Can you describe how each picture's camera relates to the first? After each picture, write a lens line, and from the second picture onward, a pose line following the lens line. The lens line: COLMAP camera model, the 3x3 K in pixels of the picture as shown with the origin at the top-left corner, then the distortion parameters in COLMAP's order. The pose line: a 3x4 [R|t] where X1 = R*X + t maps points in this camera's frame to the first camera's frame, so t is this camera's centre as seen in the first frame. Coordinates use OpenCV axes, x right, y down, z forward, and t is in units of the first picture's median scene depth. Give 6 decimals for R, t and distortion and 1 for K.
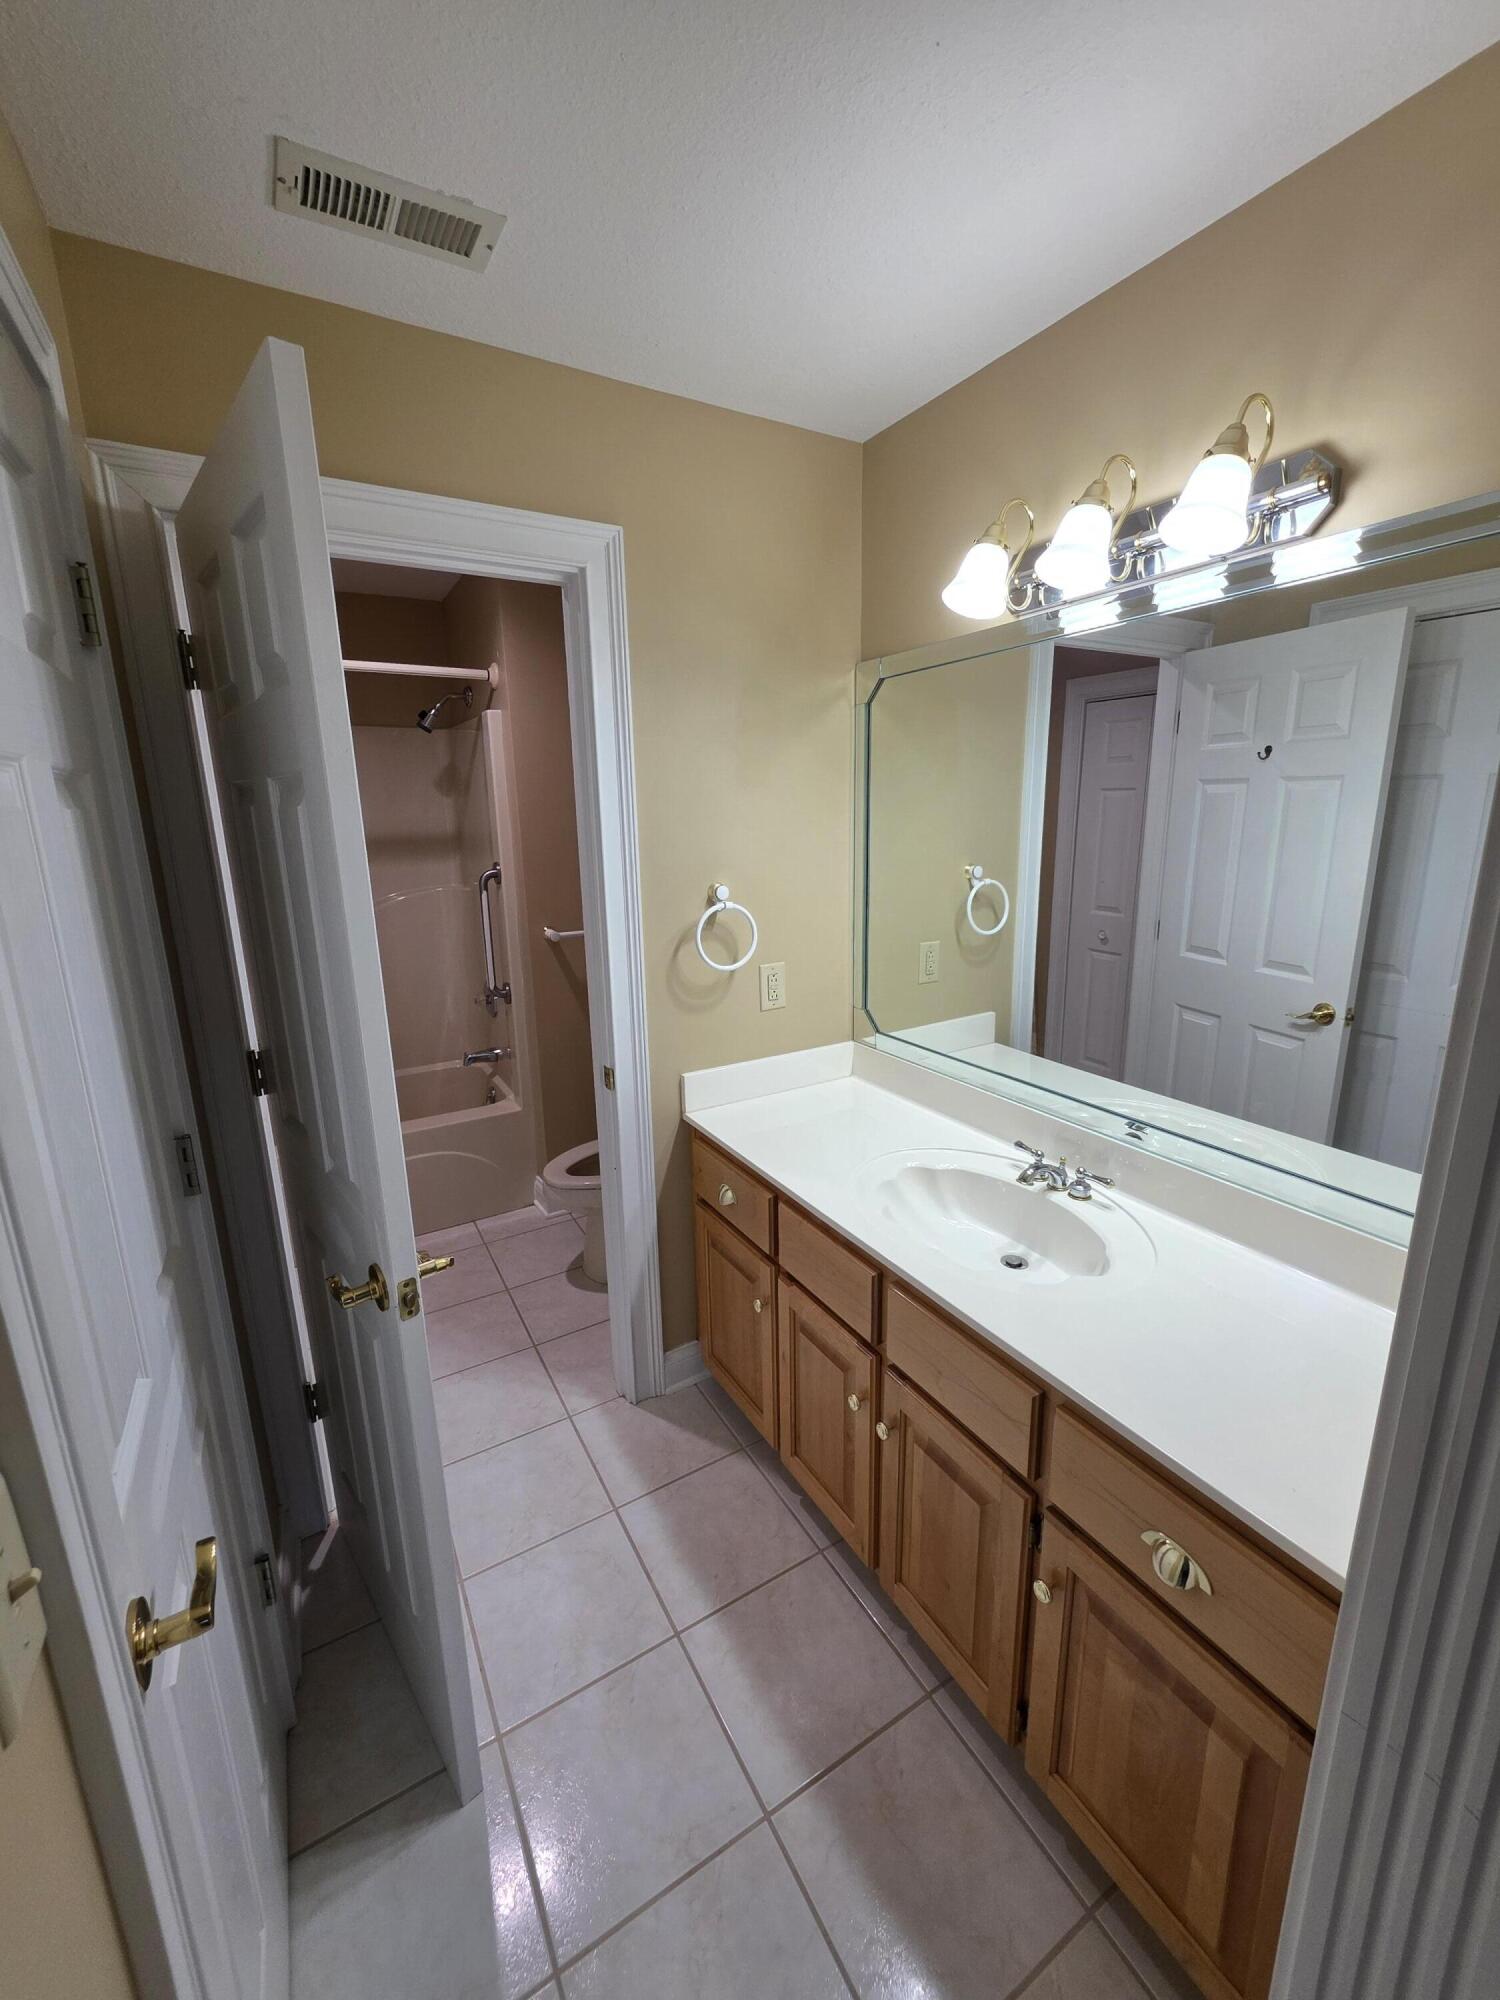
lens RADIAL K [[805.2, 0, 751.8], [0, 805.2, 993.4], [0, 0, 1]] dist [-0.002432, 0.000606]
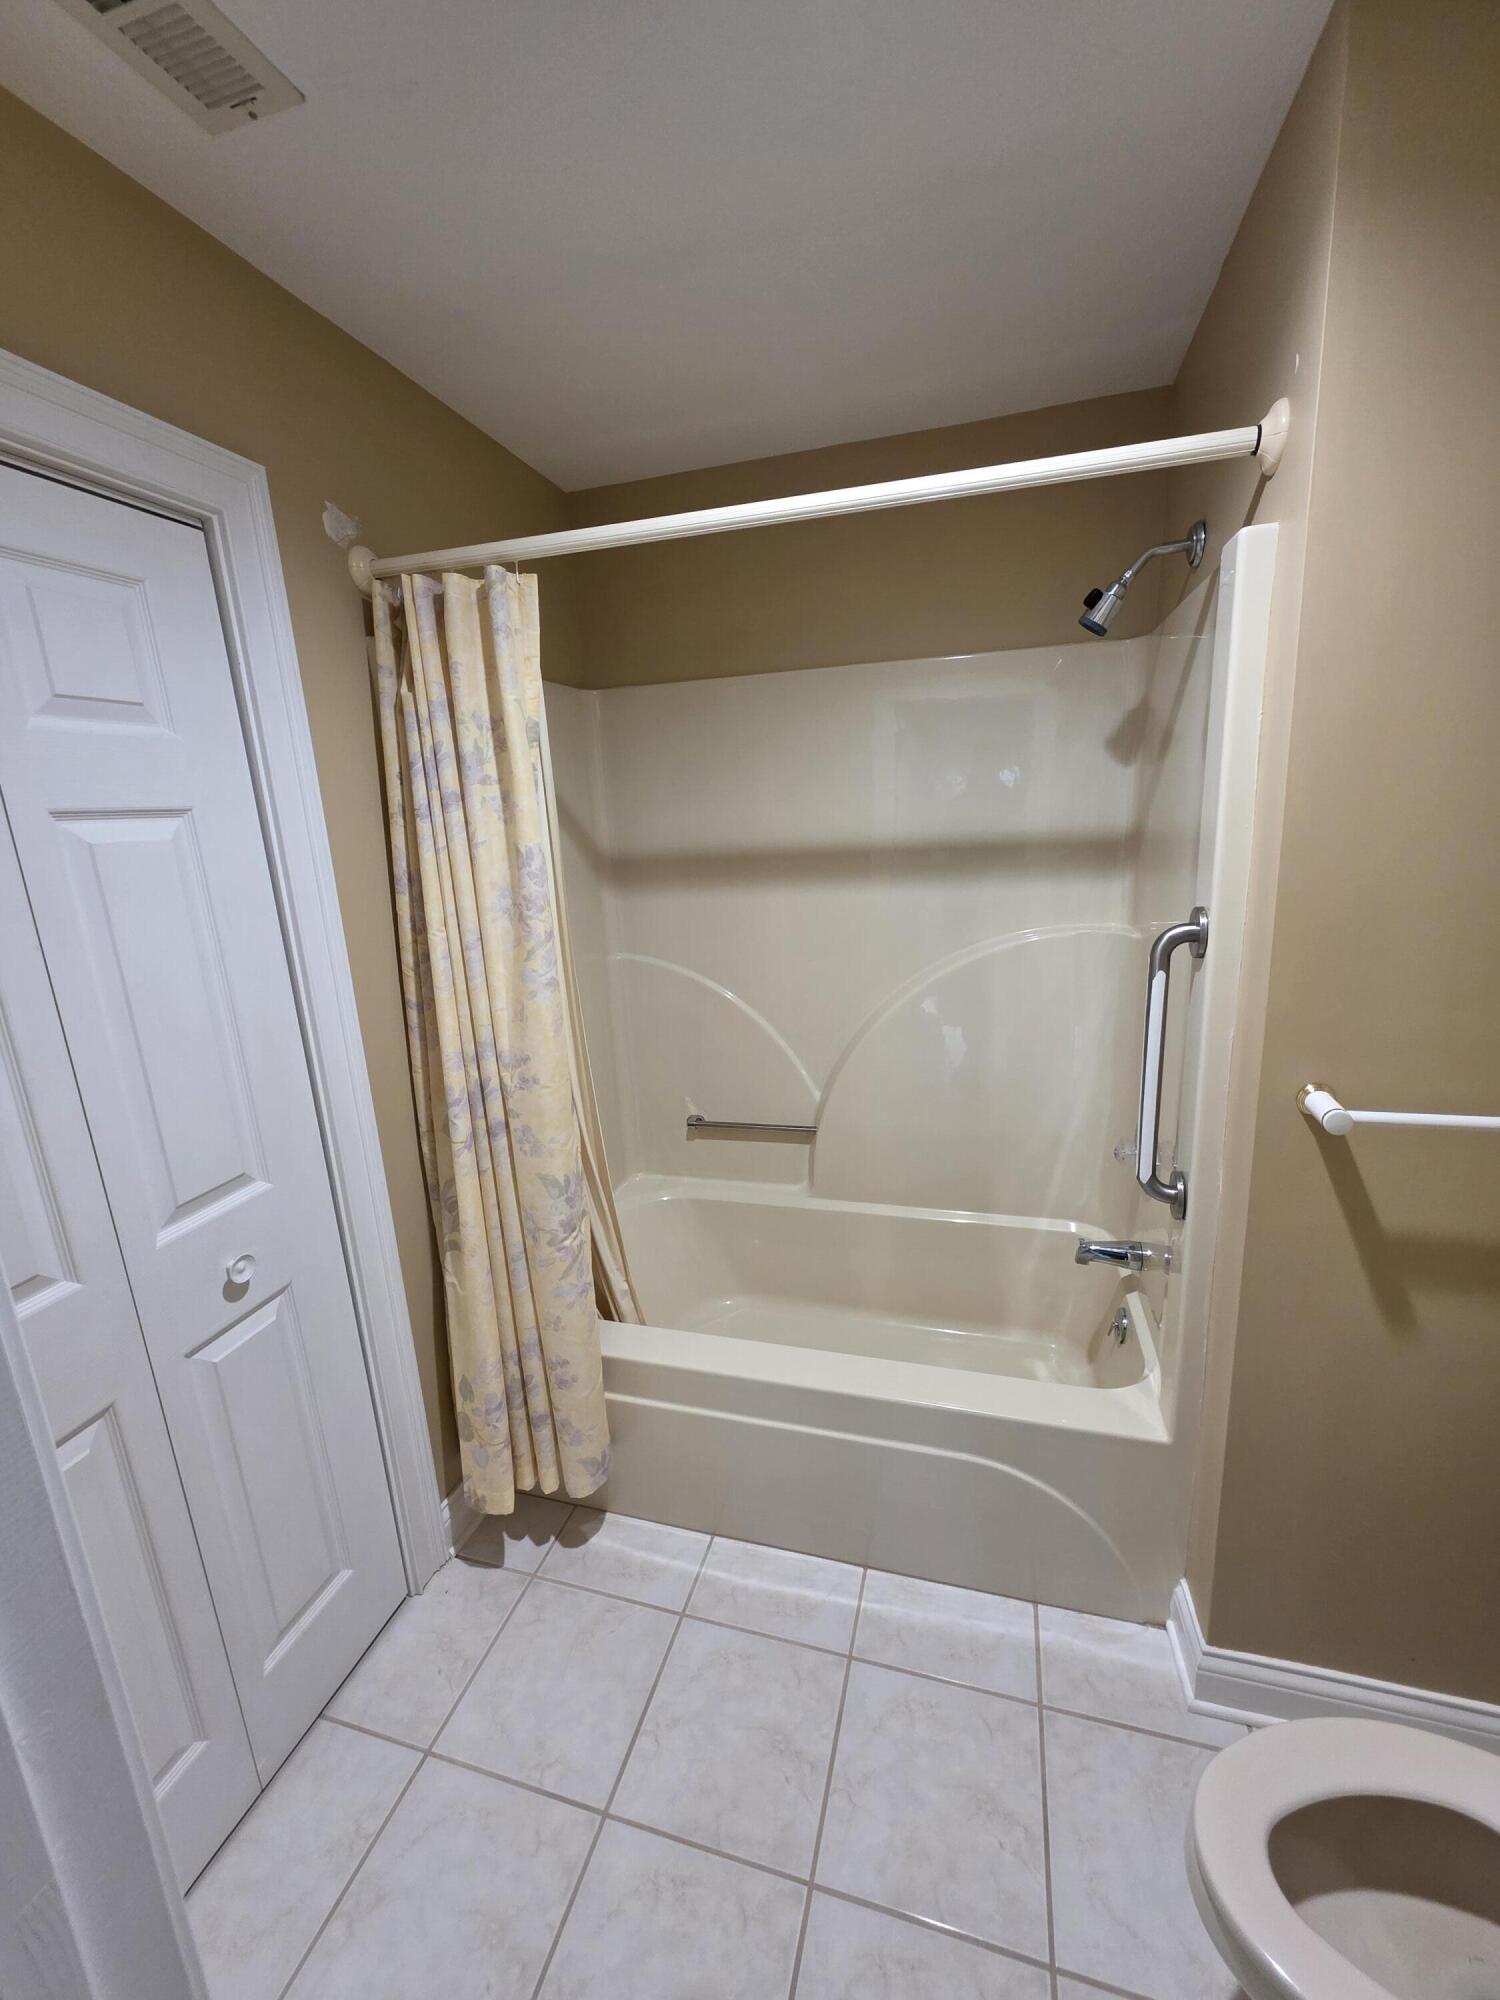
lens RADIAL K [[805.2, 0, 752.9], [0, 805.2, 998.6], [0, 0, 1]] dist [-0.002432, 0.000606]
pose [[0.688719, 0.144646, -0.710453, -0.169793], [-0.125381, 0.988895, 0.079791, -0.118486], [0.714105, 0.034124, 0.699207, 0.530034]]
